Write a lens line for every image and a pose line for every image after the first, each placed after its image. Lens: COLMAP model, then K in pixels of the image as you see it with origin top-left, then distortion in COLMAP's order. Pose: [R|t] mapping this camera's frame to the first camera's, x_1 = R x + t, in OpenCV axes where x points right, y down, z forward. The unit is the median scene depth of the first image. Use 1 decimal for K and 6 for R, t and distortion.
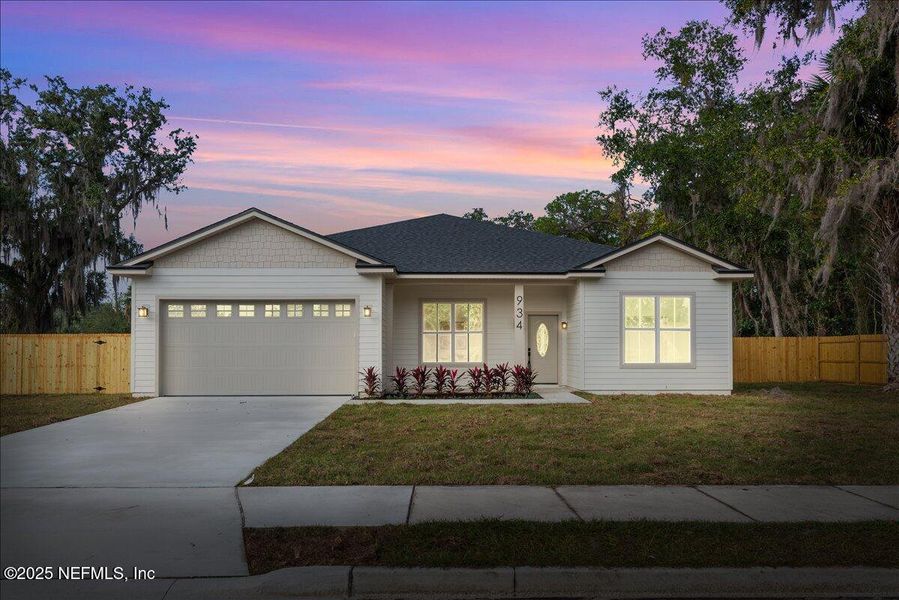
lens RADIAL K [[578.6, 0, 448.6], [0, 578.6, 344.9], [0, 0, 1]] dist [0.001008, 0.000516]
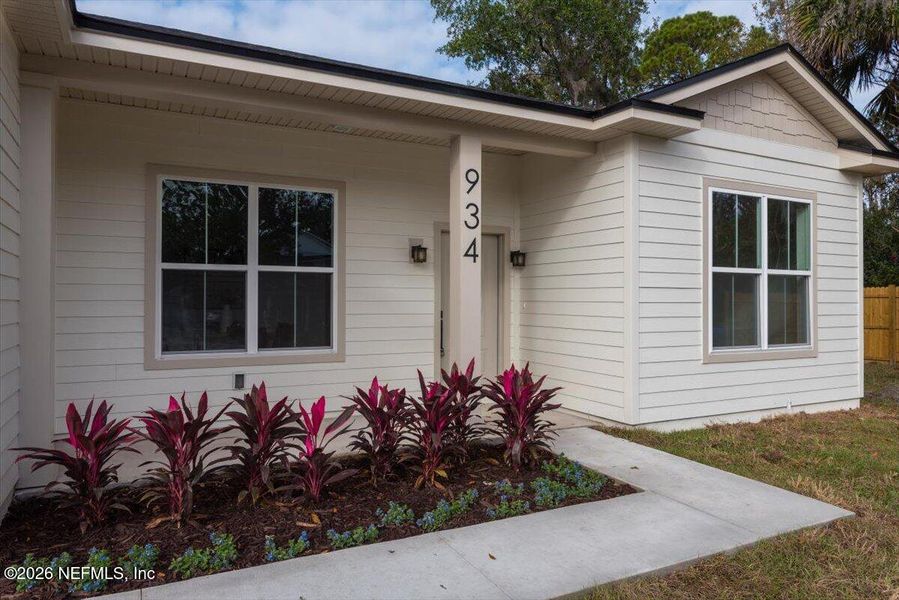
lens RADIAL K [[621.3, 0, 449.5], [0, 621.3, 300.0], [0, 0, 1]] dist [-0.002664, -0.000428]
pose [[0.895861, 0.004395, 0.444312, -0.060802], [-0.007774, 0.999953, 0.005785, -0.005792], [-0.444266, -0.008636, 0.895853, 0.675721]]
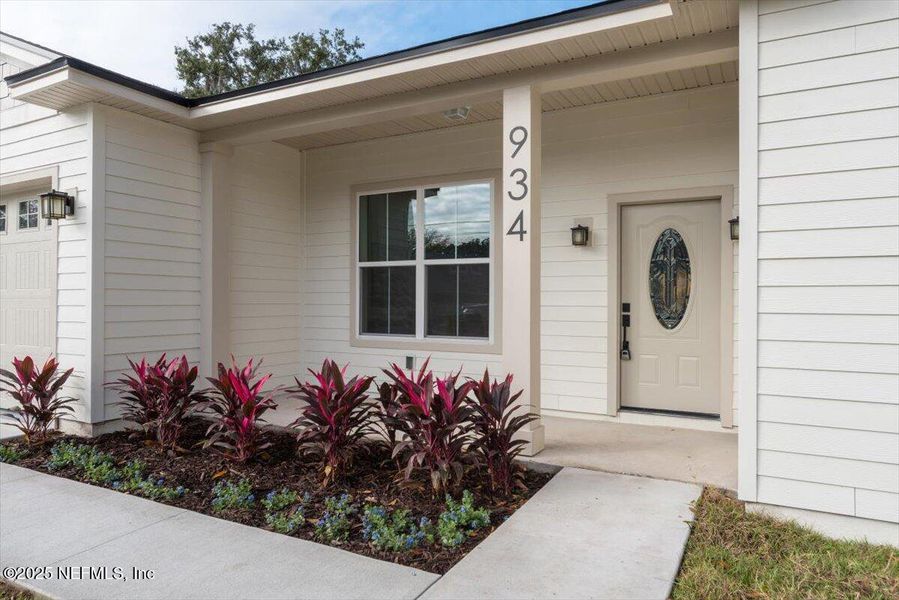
lens RADIAL K [[565.1, 0, 429.6], [0, 565.1, 298.1], [0, 0, 1]] dist [-0.002182, -0.000346]
pose [[0.871869, 0.002296, -0.489733, 0.227904], [0.001872, 0.999966, 0.008020, -0.000432], [0.489735, -0.007910, 0.871835, 0.744503]]
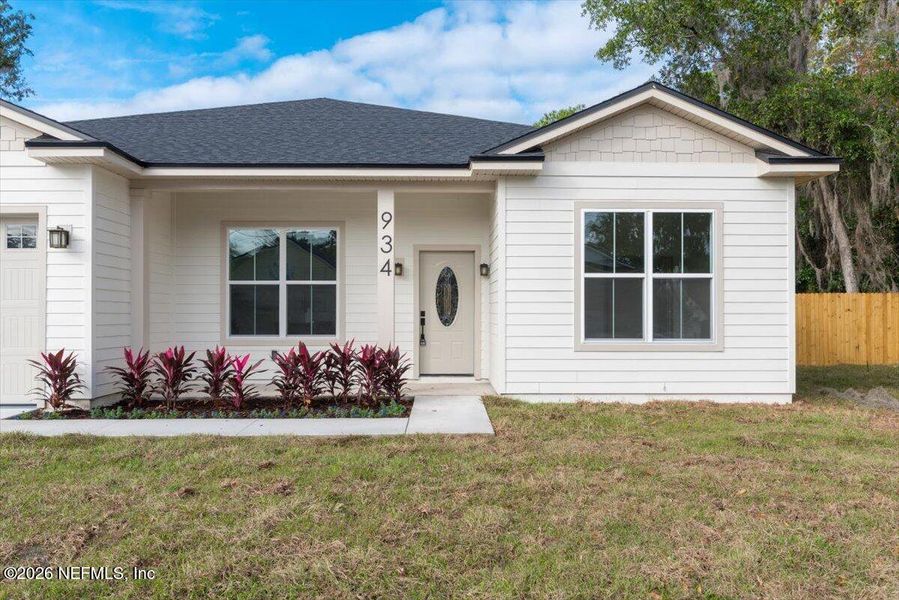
lens RADIAL K [[690.4, 0, 423.3], [0, 690.4, 309.8], [0, 0, 1]] dist [-0.001391, 0.000855]
pose [[0.999975, 0.001164, -0.006992, 0.163721], [-0.001118, 0.999978, 0.006554, -0.000086], [0.007000, -0.006546, 0.999954, 0.383086]]
